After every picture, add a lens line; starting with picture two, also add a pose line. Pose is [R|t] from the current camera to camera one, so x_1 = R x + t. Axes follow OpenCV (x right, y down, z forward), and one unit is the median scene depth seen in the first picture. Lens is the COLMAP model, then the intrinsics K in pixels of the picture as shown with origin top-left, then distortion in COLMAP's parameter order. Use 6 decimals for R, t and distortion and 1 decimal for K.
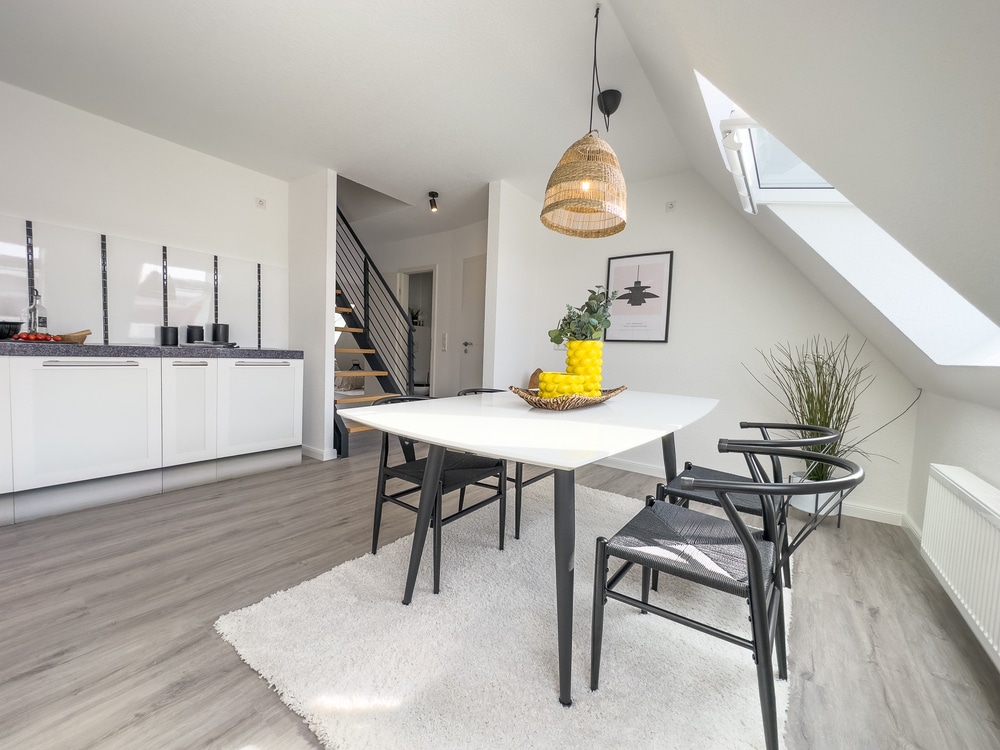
lens RADIAL K [[399.1, 0, 499.5], [0, 399.1, 375.2], [0, 0, 1]] dist [-0.002213, 0.000984]
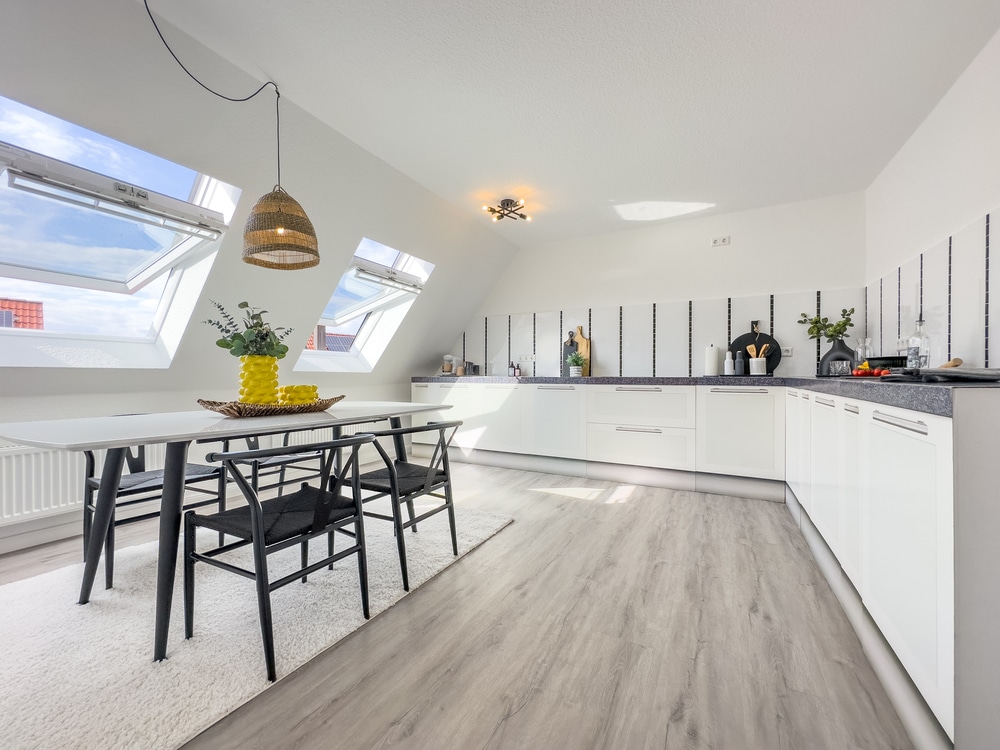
lens RADIAL K [[399.1, 0, 499.5], [0, 399.1, 375.2], [0, 0, 1]] dist [-0.002213, 0.000984]
pose [[-0.990856, -0.037201, -0.129692, -0.241112], [-0.044451, 0.997580, 0.053458, -0.102945], [0.127389, 0.058734, -0.990112, 1.837168]]
